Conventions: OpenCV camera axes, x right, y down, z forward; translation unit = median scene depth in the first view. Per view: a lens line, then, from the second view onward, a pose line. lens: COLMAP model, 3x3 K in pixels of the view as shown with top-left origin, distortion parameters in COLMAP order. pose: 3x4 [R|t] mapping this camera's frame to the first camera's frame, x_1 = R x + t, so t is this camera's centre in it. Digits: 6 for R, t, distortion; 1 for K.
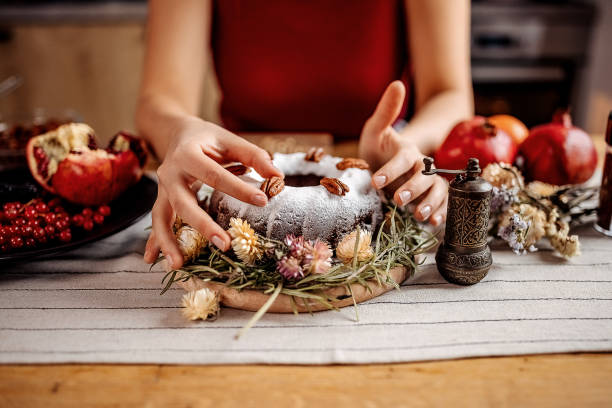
lens RADIAL K [[607.0, 0, 306.0], [0, 607.0, 204.0], [0, 0, 1]] dist [0.026949, 0.007045]
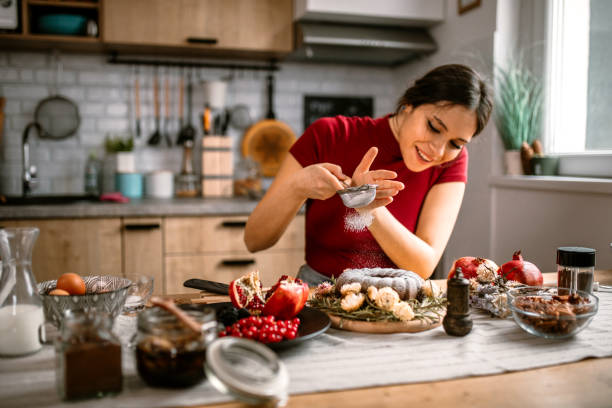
lens RADIAL K [[527.7, 0, 322.7], [0, 527.7, 196.4], [0, 0, 1]] dist [-0.009395, -0.001652]
pose [[0.959225, -0.000012, 0.282645, -0.613818], [0.094404, 0.942586, -0.320342, 0.140626], [-0.266413, 0.333962, 0.904153, -0.328380]]
